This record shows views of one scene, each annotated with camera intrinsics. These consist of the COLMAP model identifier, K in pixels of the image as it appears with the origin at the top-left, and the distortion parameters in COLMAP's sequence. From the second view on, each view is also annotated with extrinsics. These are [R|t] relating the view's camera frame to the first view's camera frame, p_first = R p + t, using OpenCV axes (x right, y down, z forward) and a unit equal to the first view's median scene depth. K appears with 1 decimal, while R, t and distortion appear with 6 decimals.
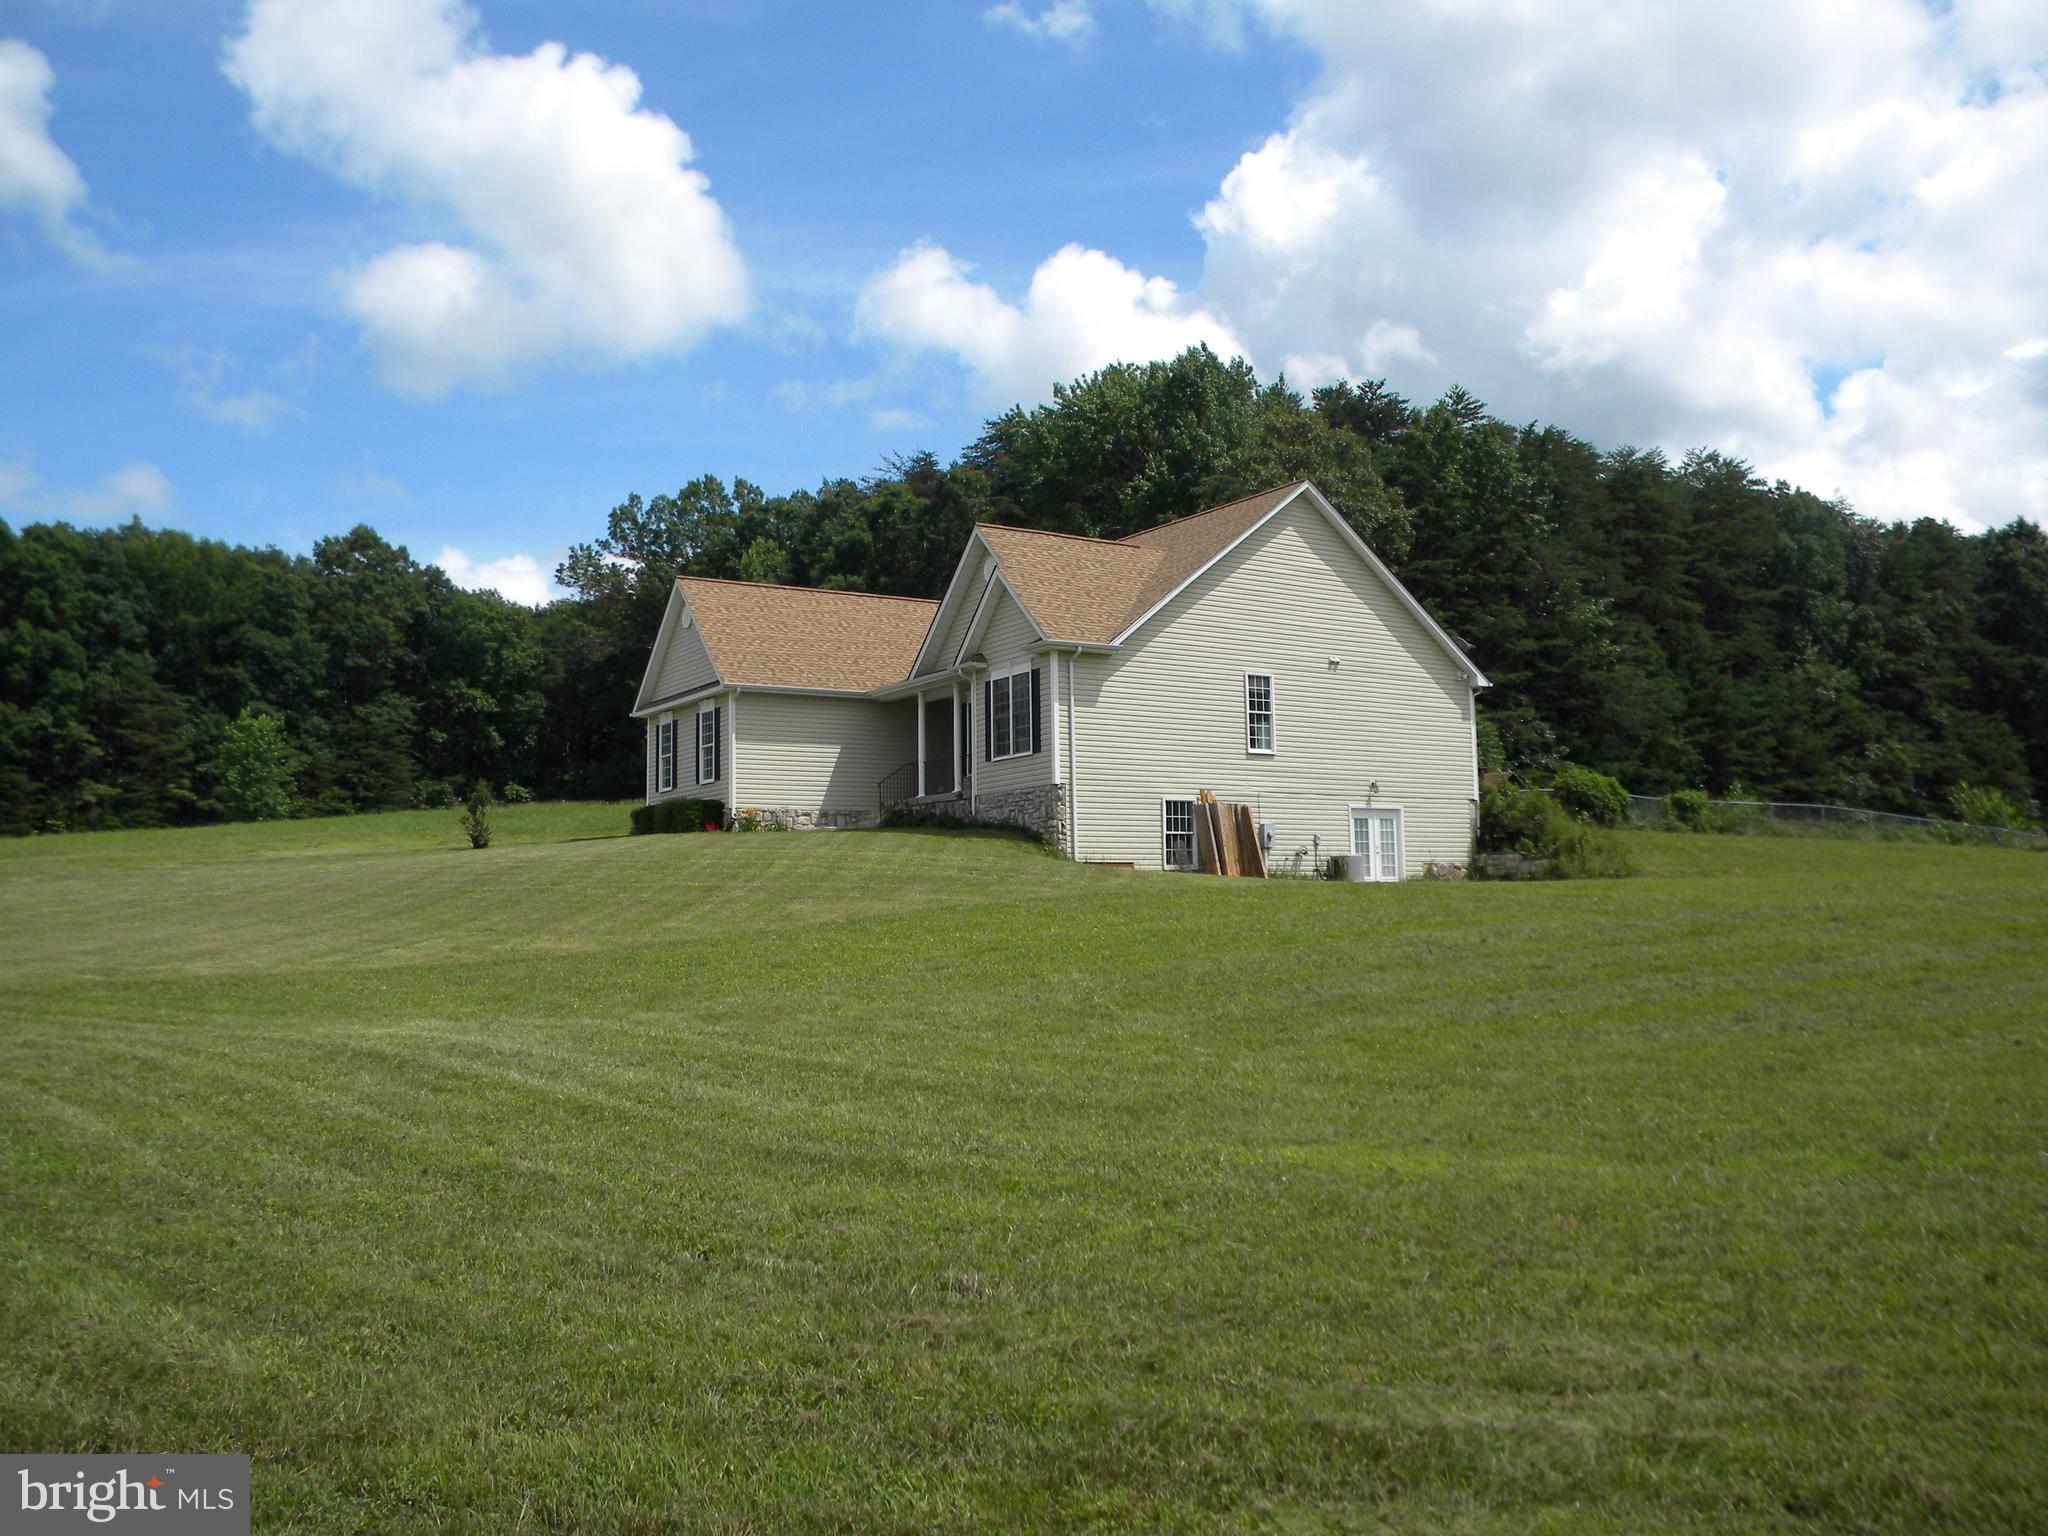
lens RADIAL K [[1689.4, 0, 1018.1], [0, 1689.4, 770.3], [0, 0, 1]] dist [-0.172505, 0.127178]
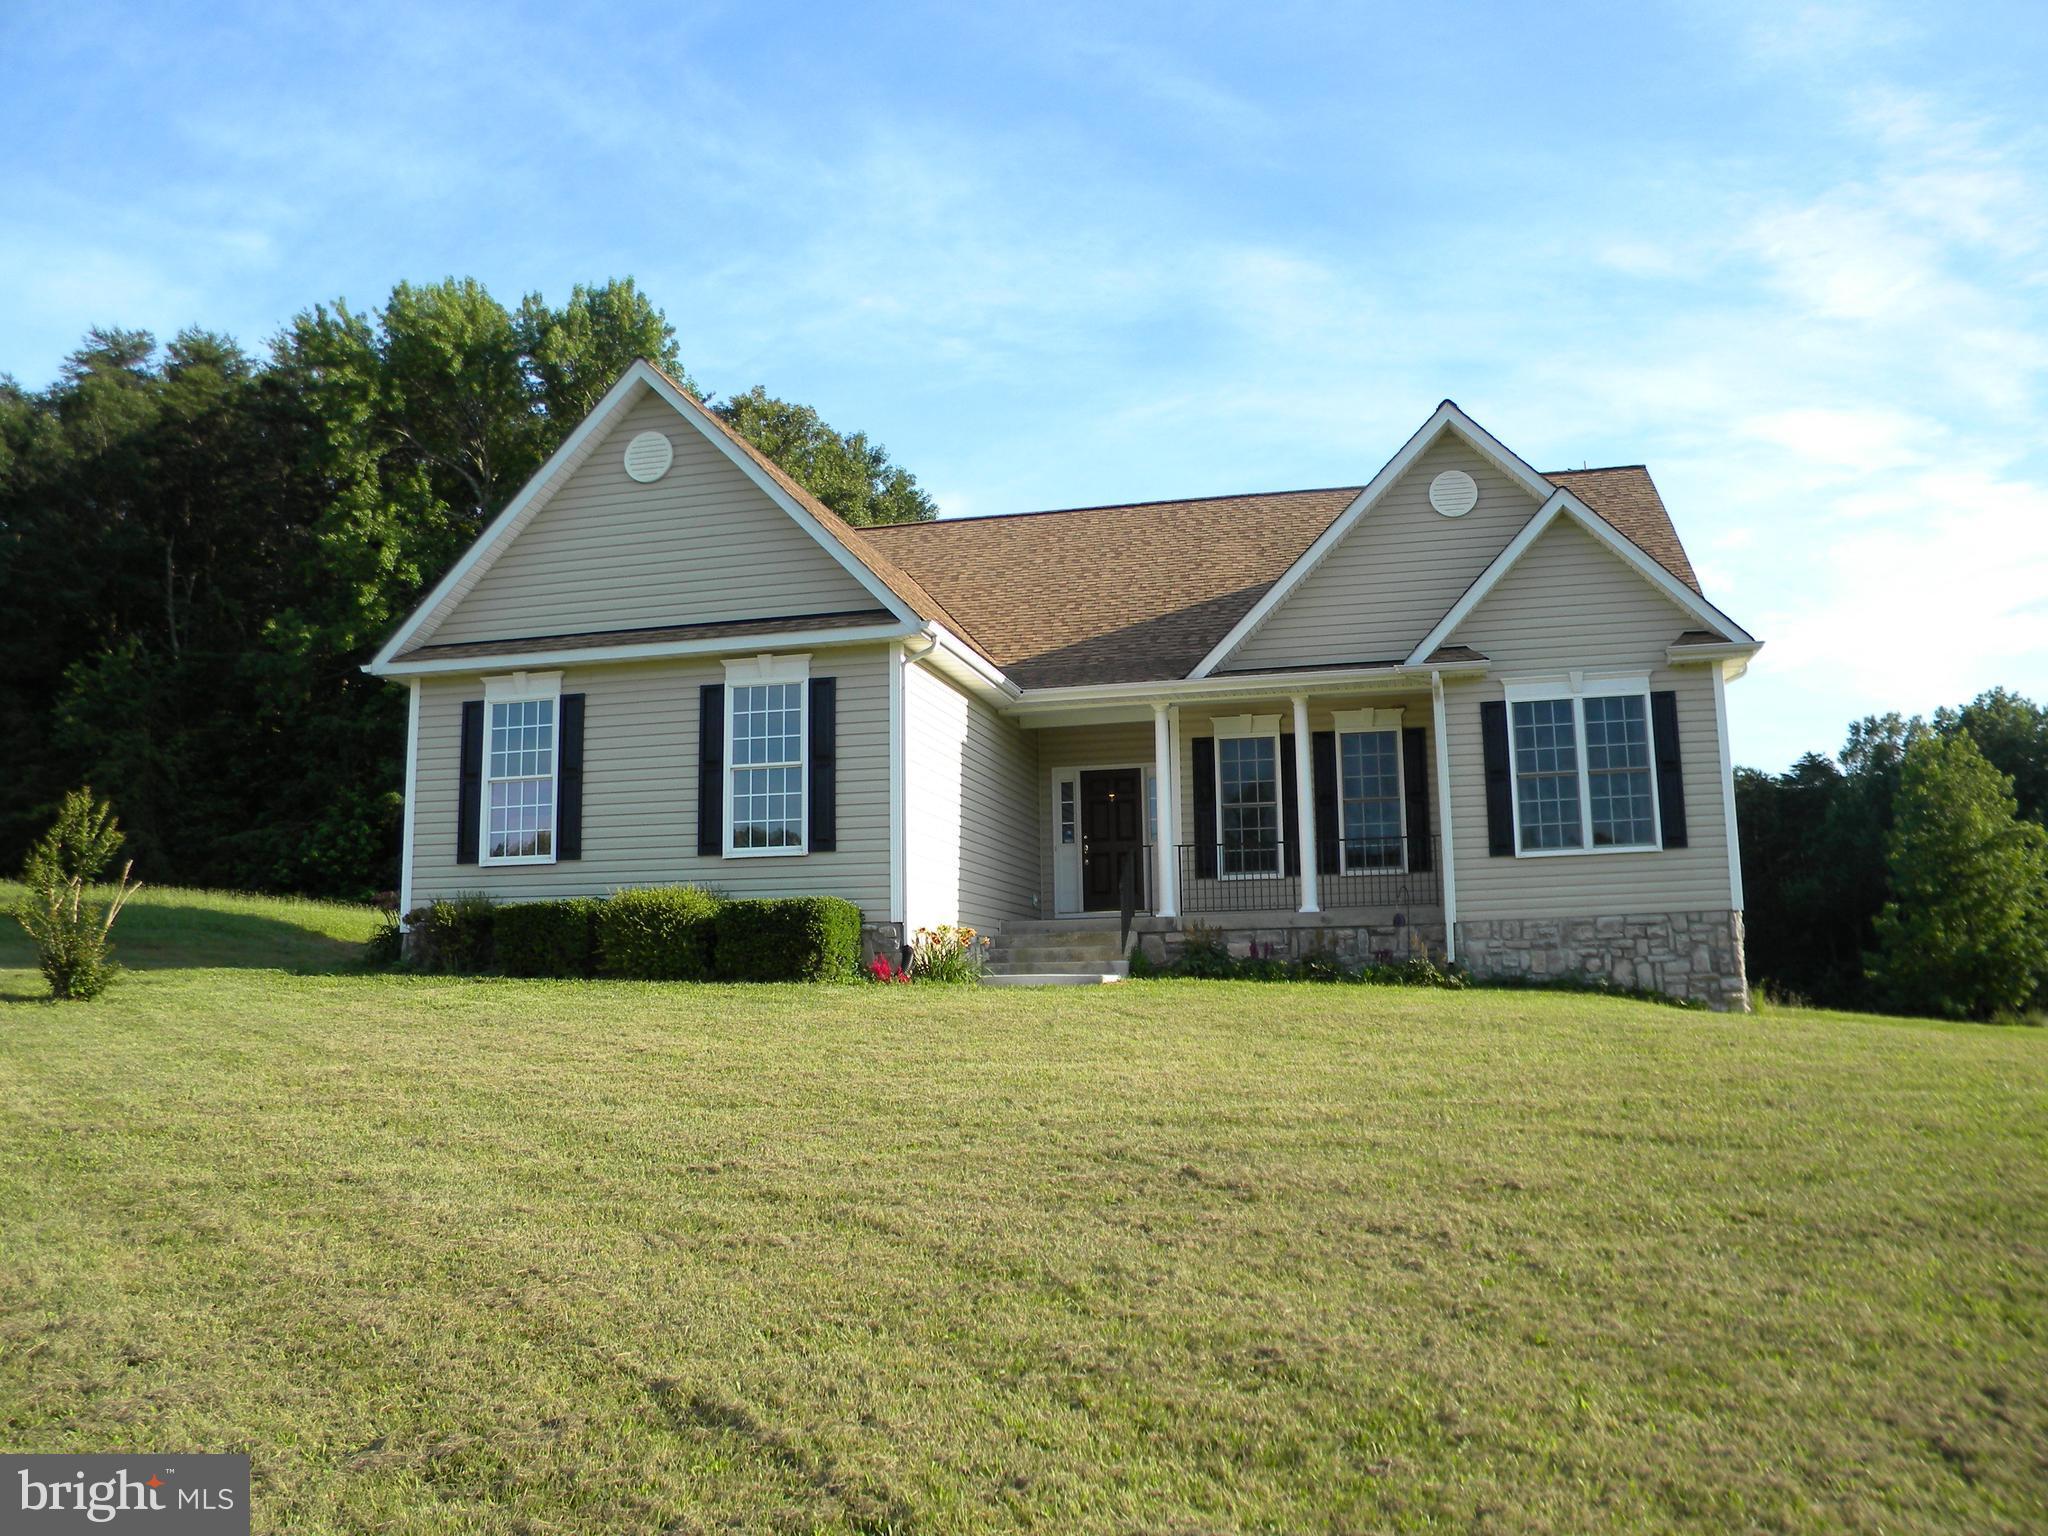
lens RADIAL K [[1689.4, 0, 1008.9], [0, 1689.4, 770.8], [0, 0, 1]] dist [-0.172505, 0.127178]
pose [[0.723279, 0.103728, 0.682721, -0.427850], [-0.055908, 0.994205, -0.091823, 0.021403], [-0.688289, 0.028244, 0.724887, 0.664318]]
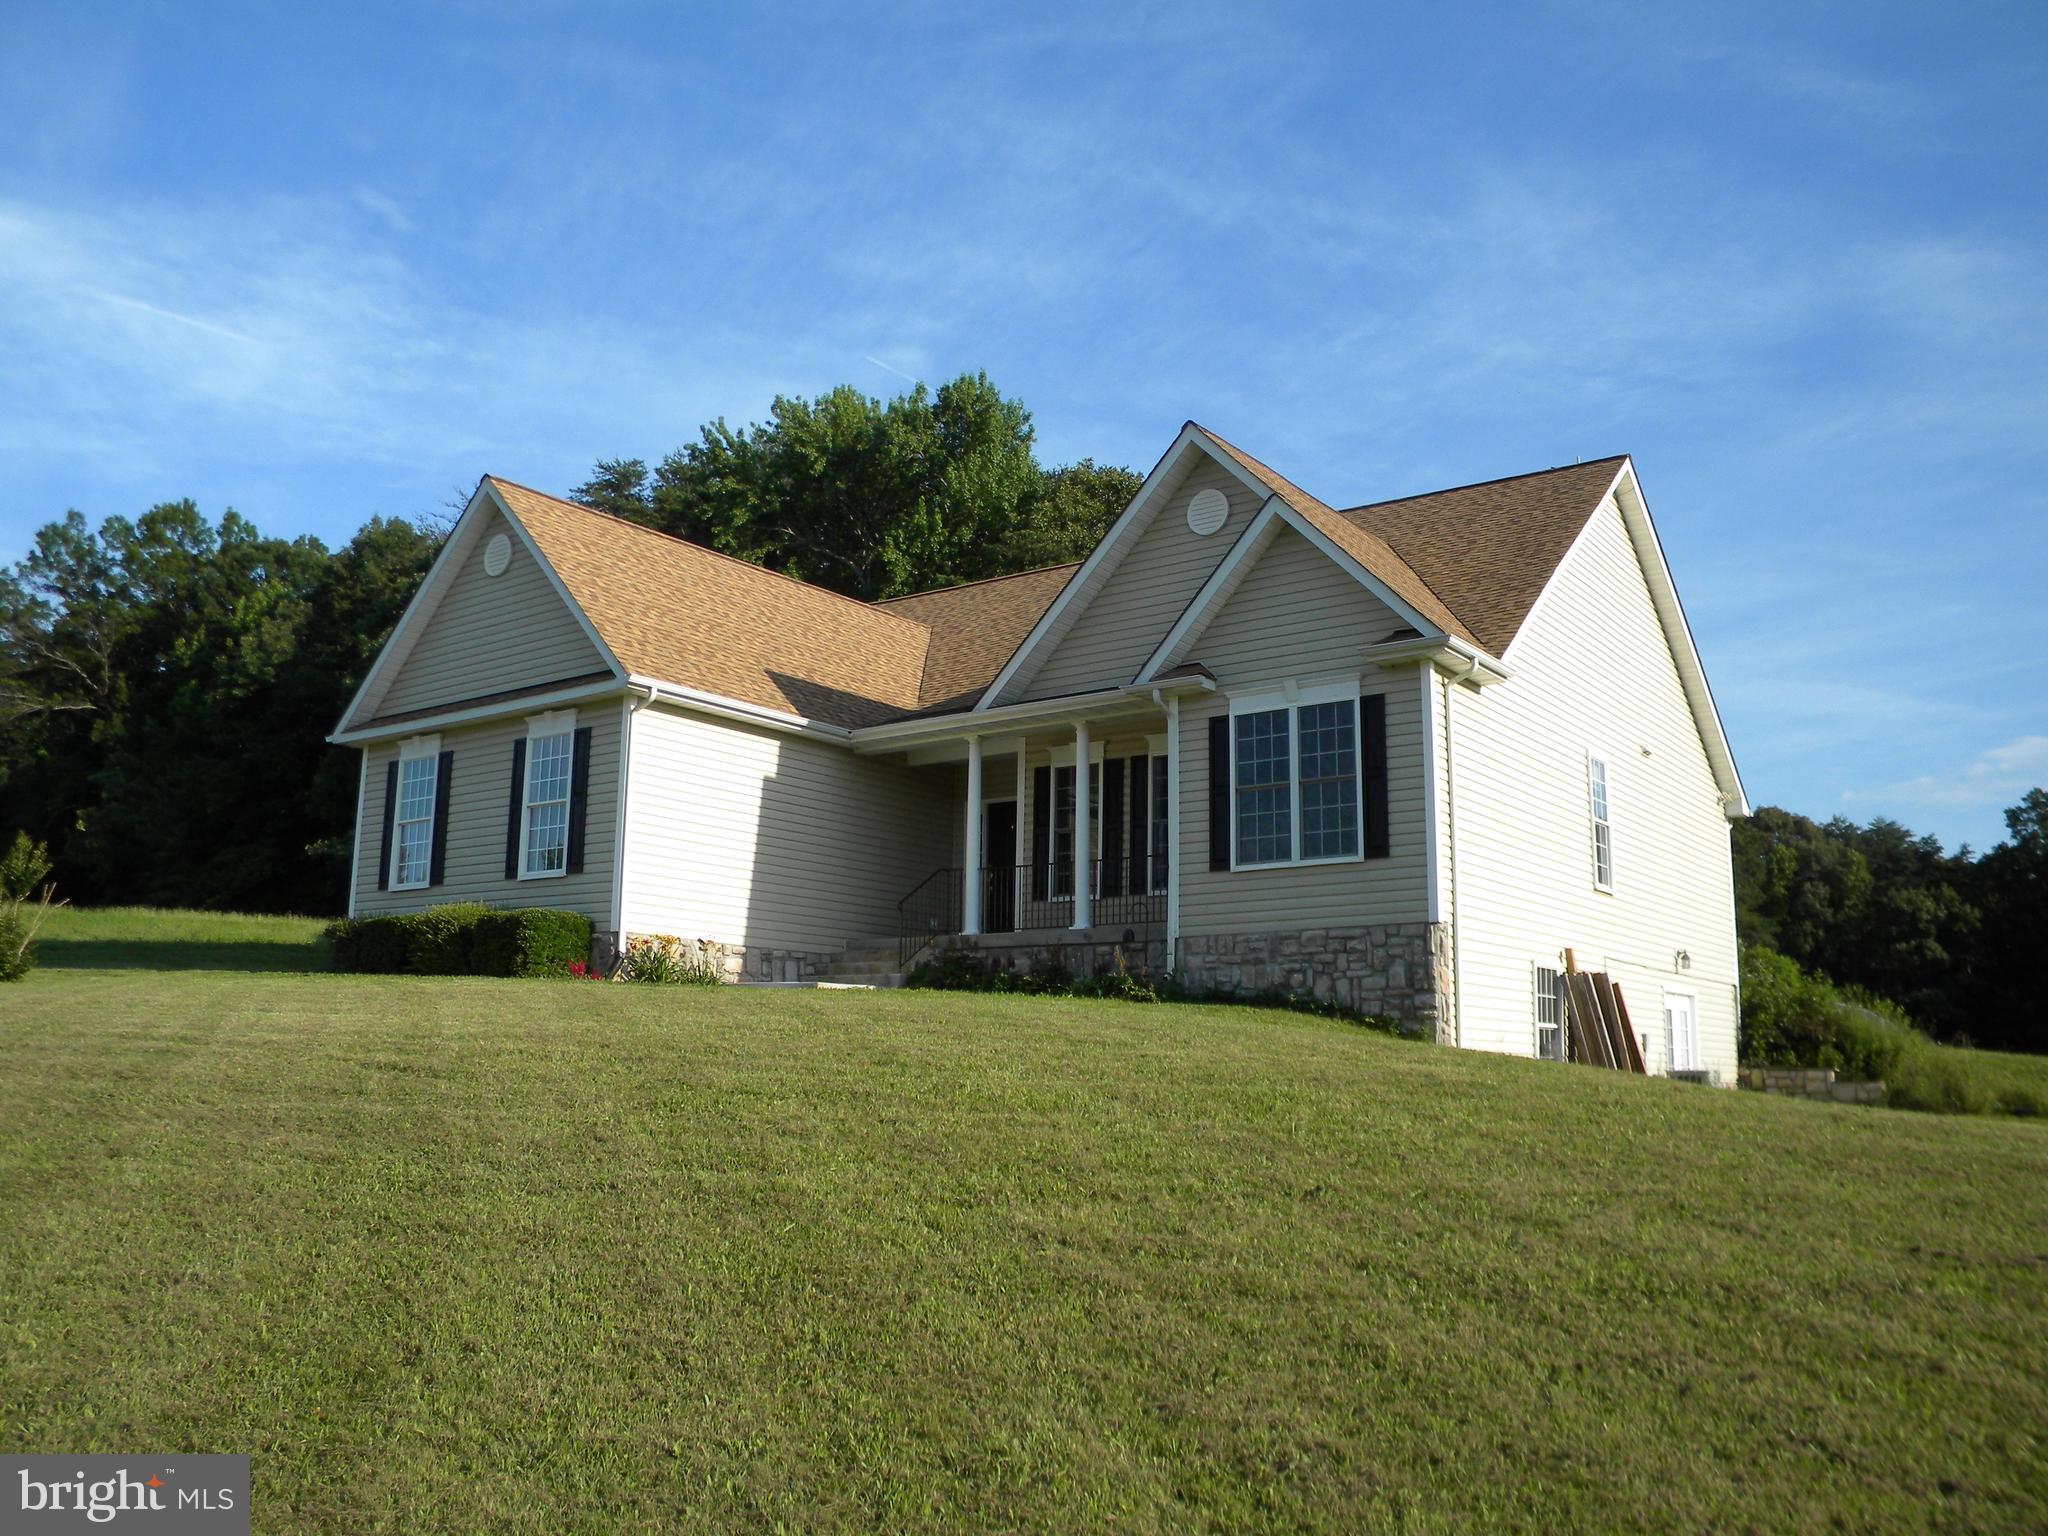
lens RADIAL K [[1689.4, 0, 1025.9], [0, 1689.4, 775.4], [0, 0, 1]] dist [-0.172505, 0.127178]
pose [[0.930379, 0.092496, 0.354740, -0.230615], [-0.058991, 0.992810, -0.104153, 0.020389], [-0.361823, 0.075976, 0.929146, 0.492913]]
